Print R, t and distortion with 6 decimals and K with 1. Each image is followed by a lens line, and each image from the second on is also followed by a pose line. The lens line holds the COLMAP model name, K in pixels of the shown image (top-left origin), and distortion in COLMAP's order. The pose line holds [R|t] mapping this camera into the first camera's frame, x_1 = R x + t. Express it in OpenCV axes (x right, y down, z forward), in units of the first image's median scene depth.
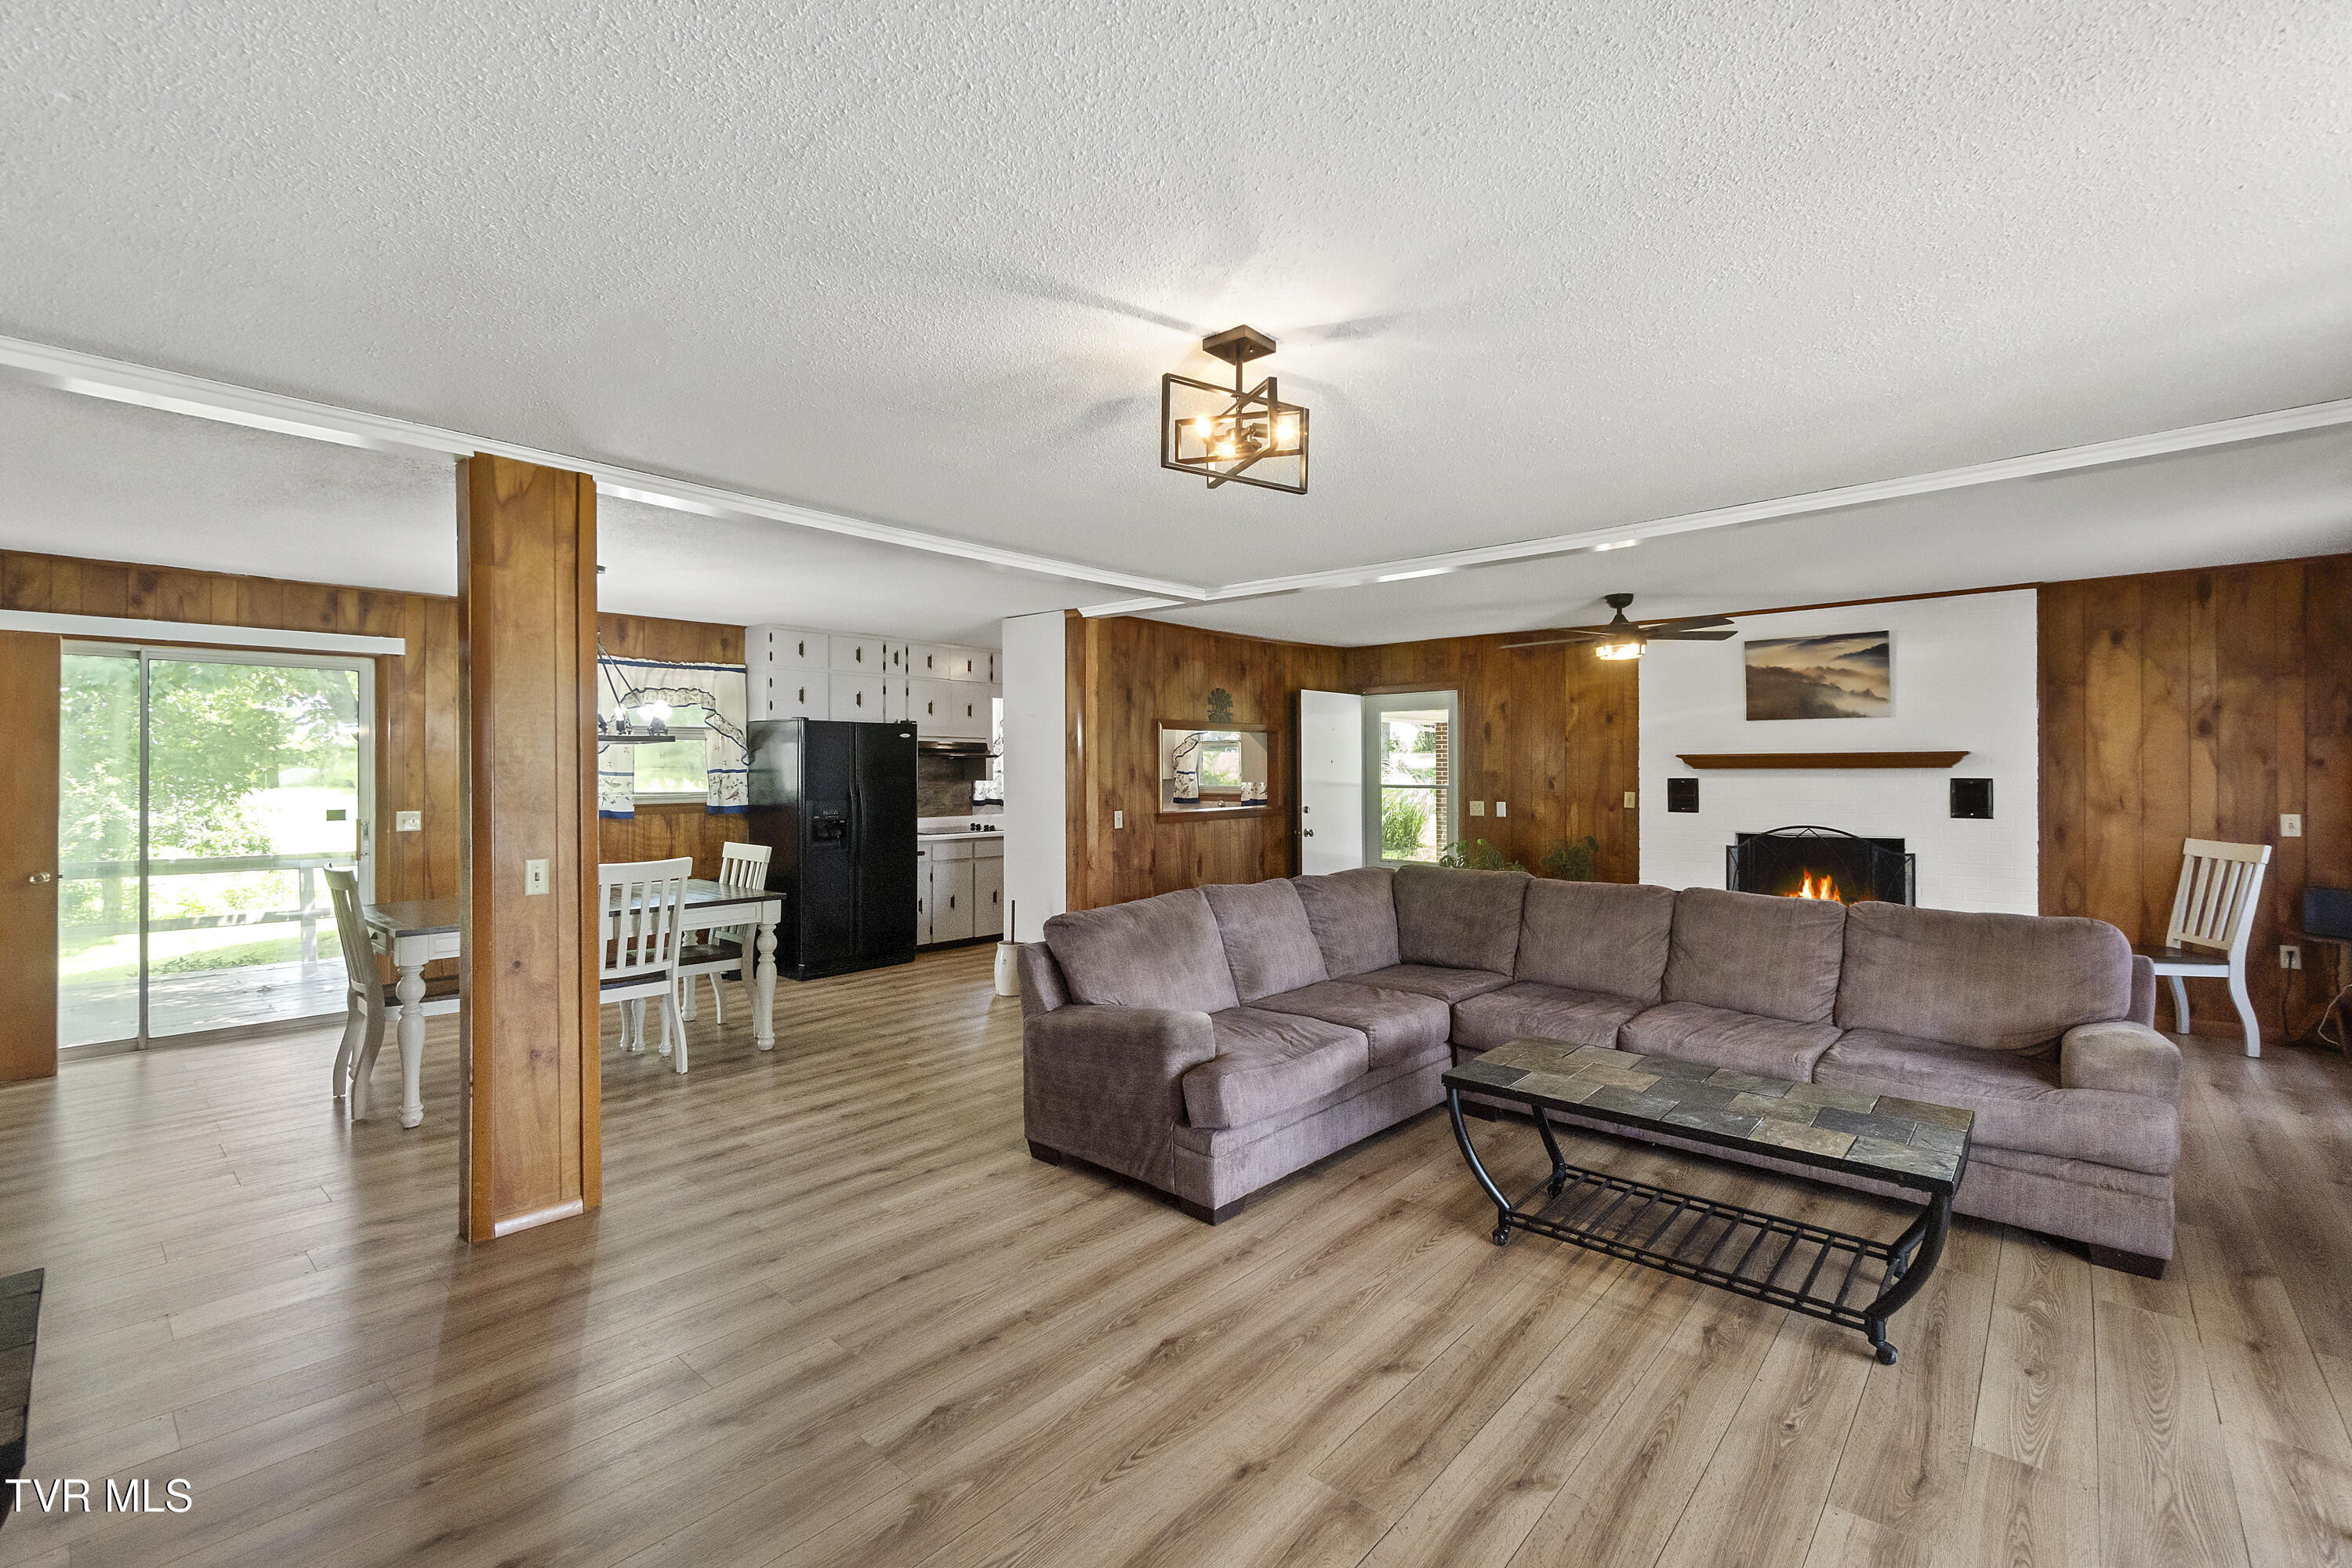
lens RADIAL K [[1036.9, 0, 1176.0], [0, 1036.9, 763.9], [0, 0, 1]] dist [-0.007554, 0.001943]
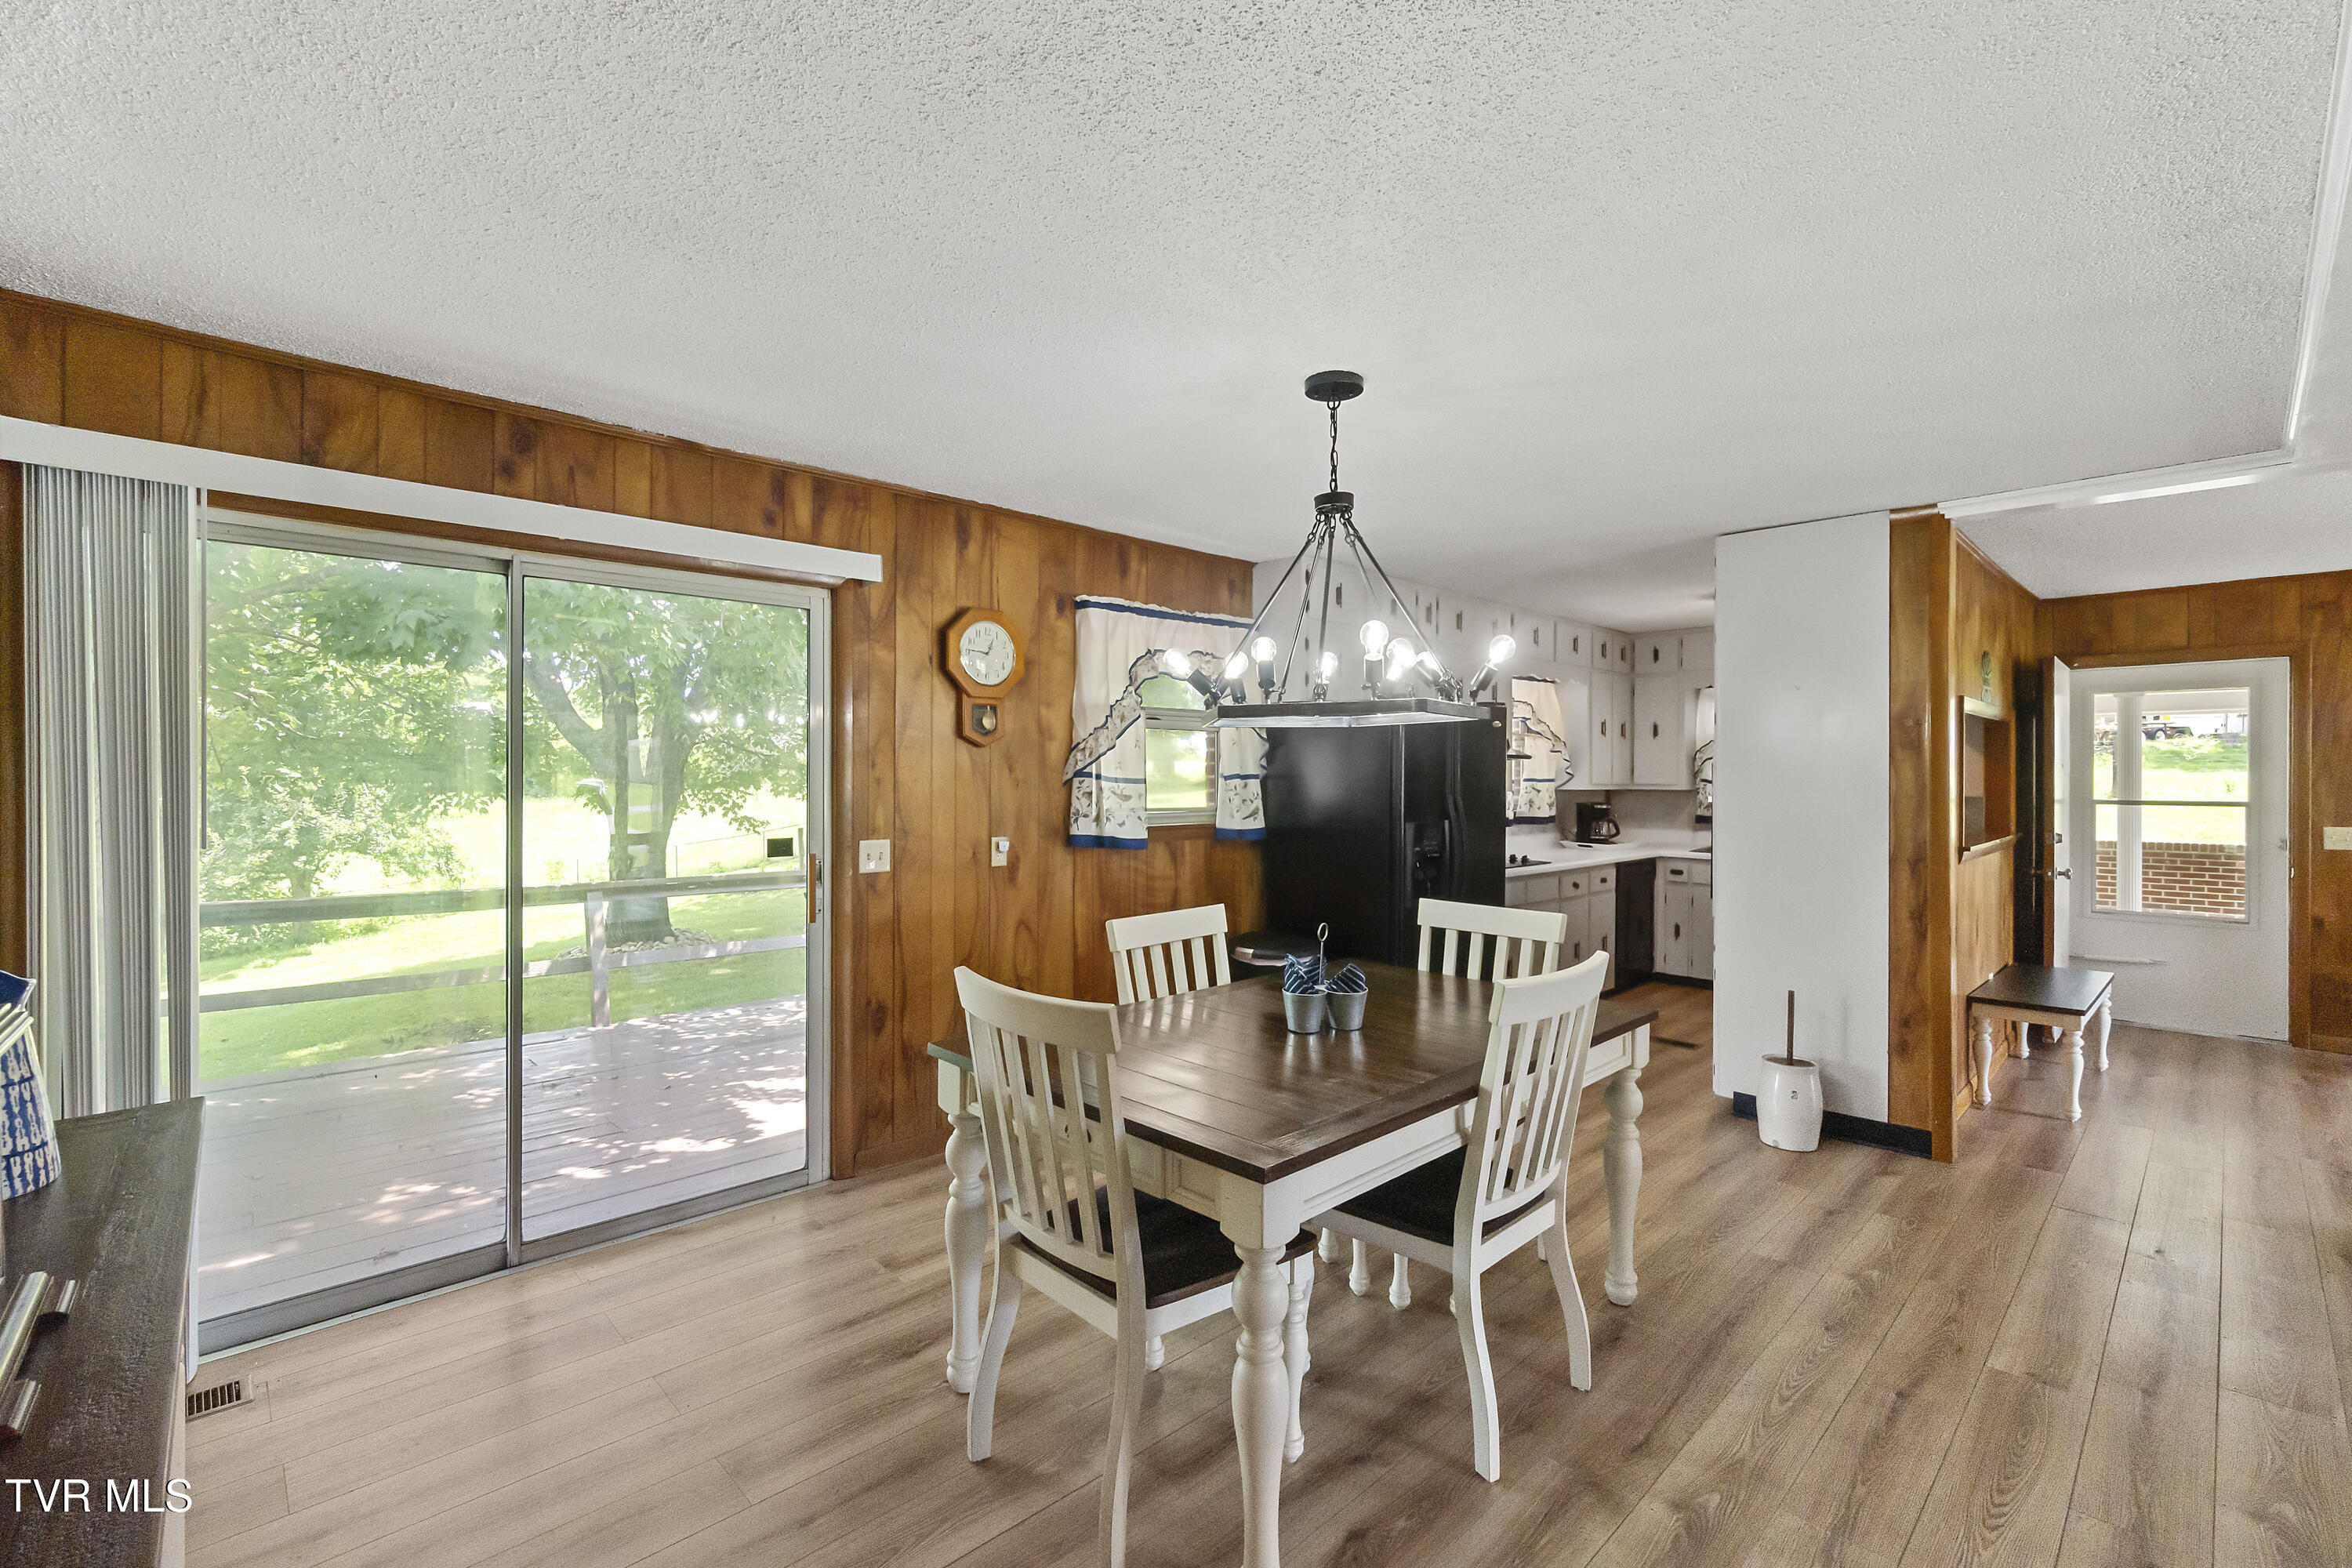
lens RADIAL K [[1036.9, 0, 1178.0], [0, 1036.9, 768.2], [0, 0, 1]] dist [-0.007554, 0.001943]
pose [[0.996520, 0.003163, -0.083293, -0.478205], [-0.003499, 0.999986, -0.003892, 0.004720], [0.083280, 0.004170, 0.996517, 0.376249]]
